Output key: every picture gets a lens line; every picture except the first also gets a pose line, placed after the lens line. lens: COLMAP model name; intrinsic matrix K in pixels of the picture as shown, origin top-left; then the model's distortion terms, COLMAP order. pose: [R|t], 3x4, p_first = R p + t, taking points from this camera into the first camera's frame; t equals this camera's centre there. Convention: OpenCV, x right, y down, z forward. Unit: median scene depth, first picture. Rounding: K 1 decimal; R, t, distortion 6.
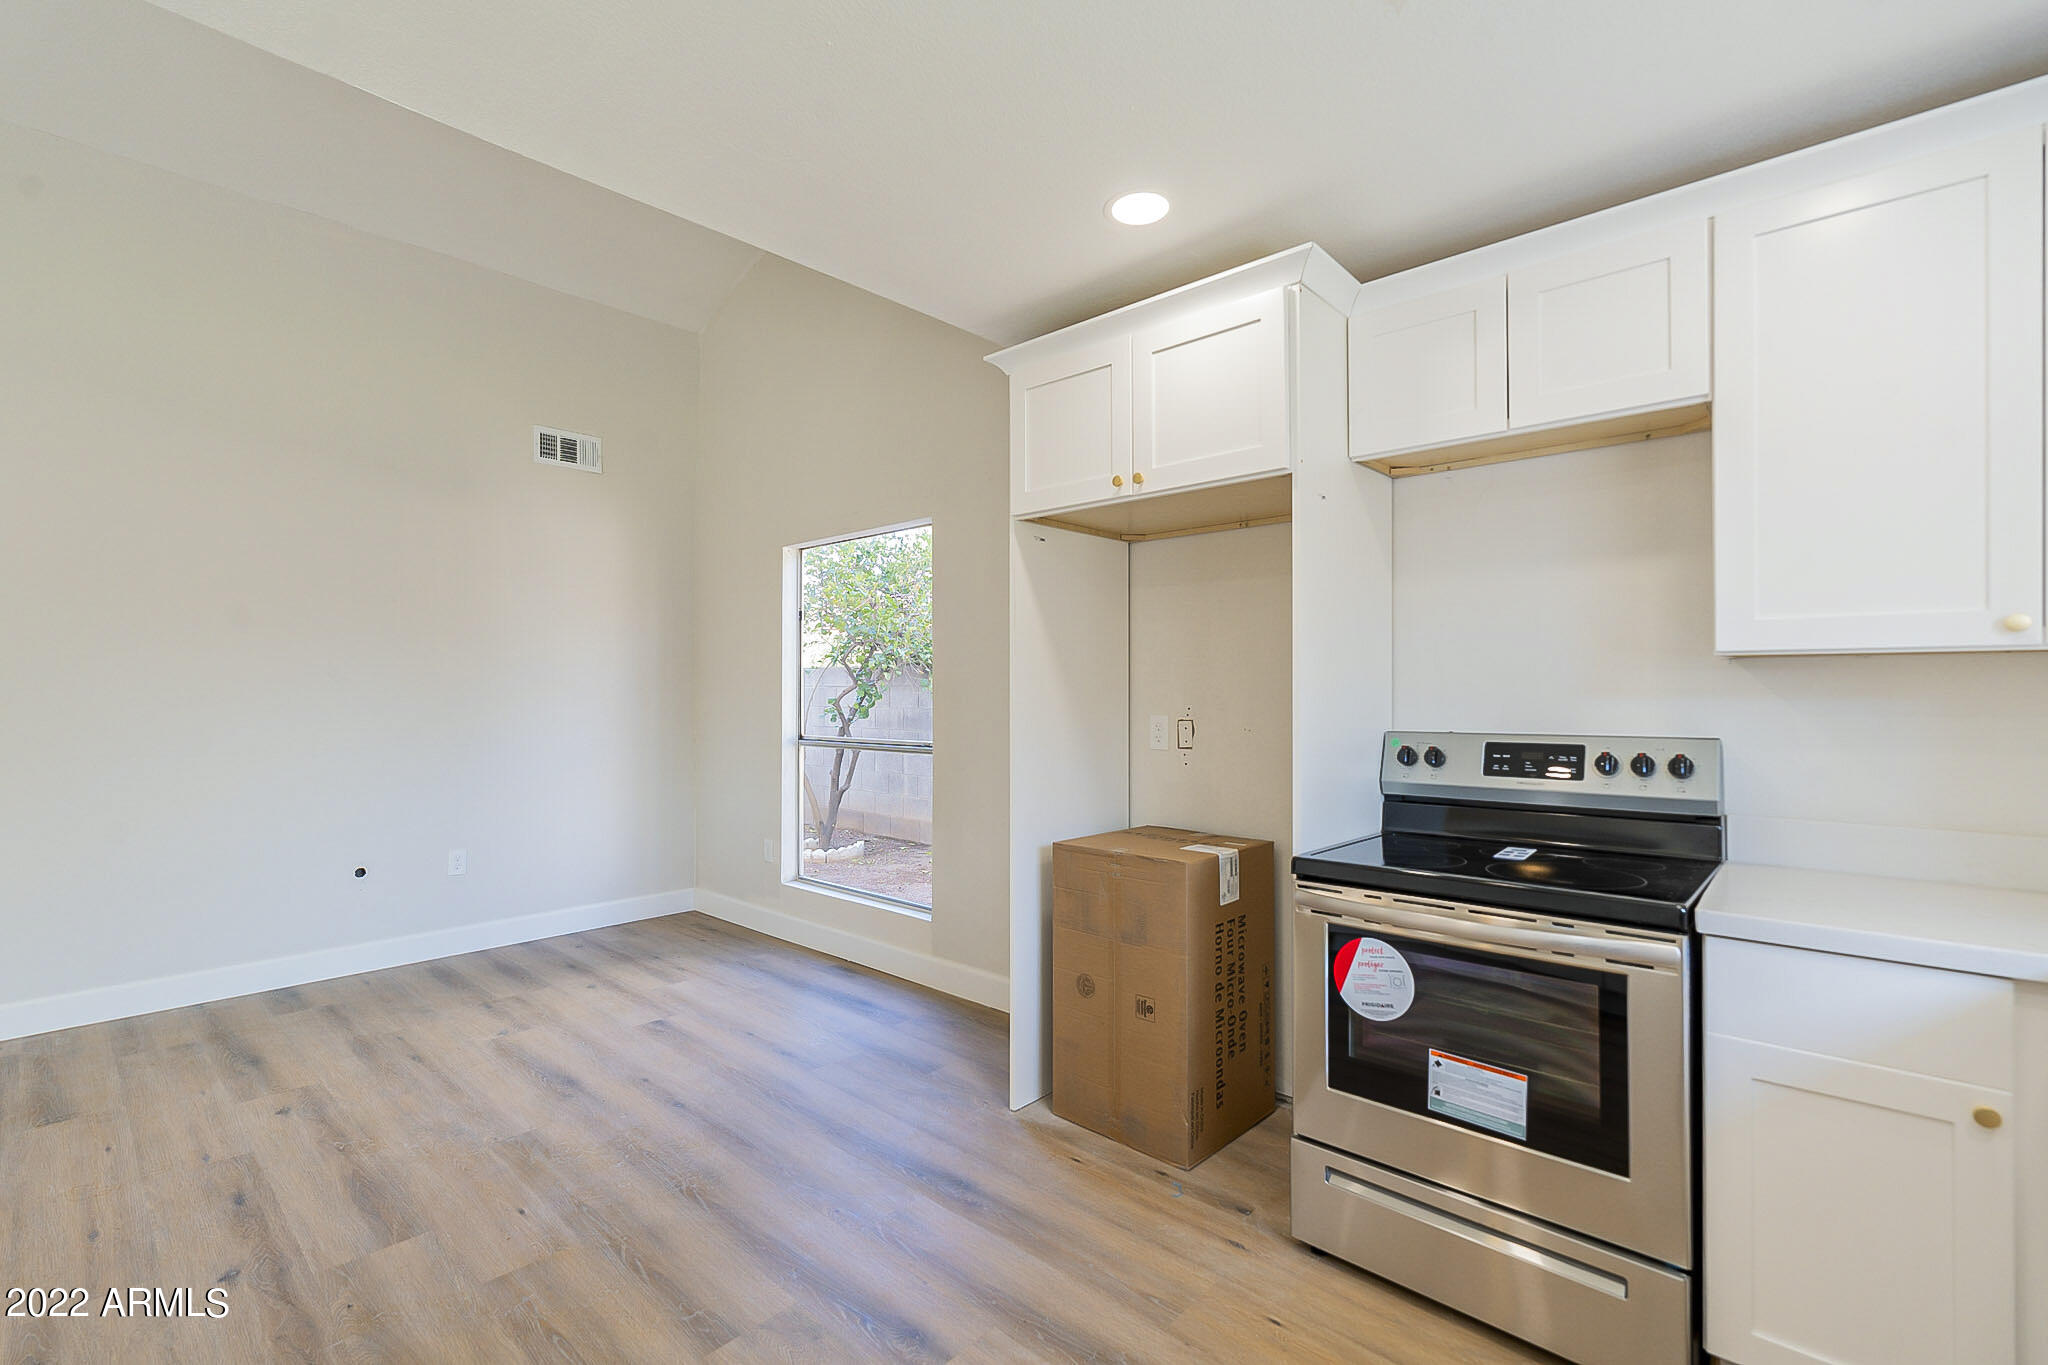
lens RADIAL K [[921.0, 0, 1025.3], [0, 921.0, 683.1], [0, 0, 1]] dist [-0.000760, 0.000861]
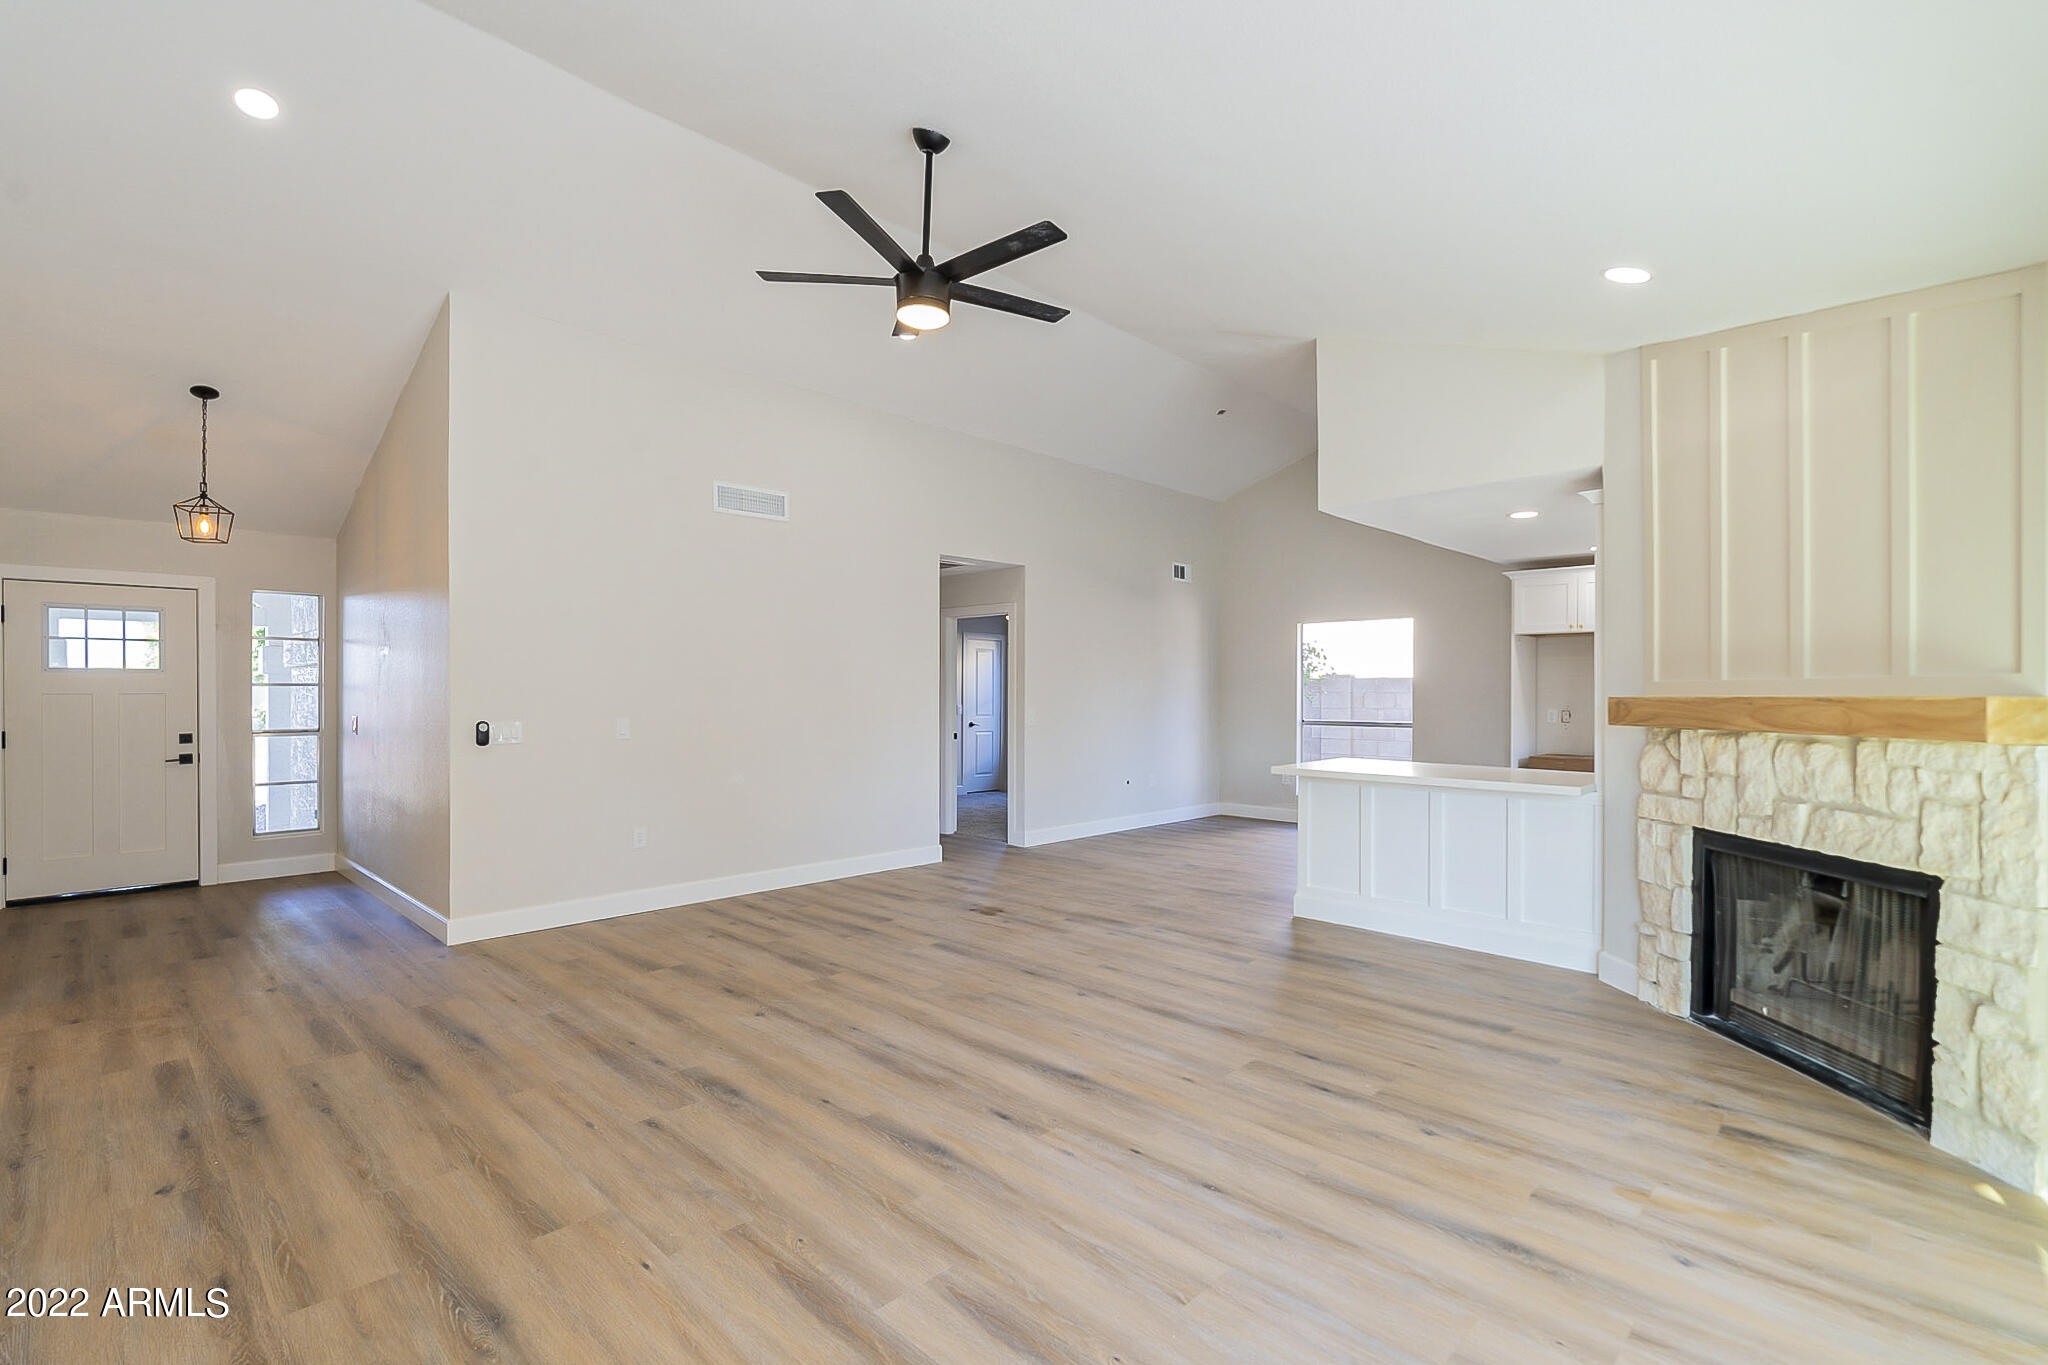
lens RADIAL K [[921.0, 0, 1020.7], [0, 921.0, 696.4], [0, 0, 1]] dist [-0.000760, 0.000861]
pose [[0.999624, 0.005816, -0.026799, -1.662092], [-0.005589, 0.999948, 0.008549, -0.017188], [0.026847, -0.008396, 0.999604, -2.080204]]
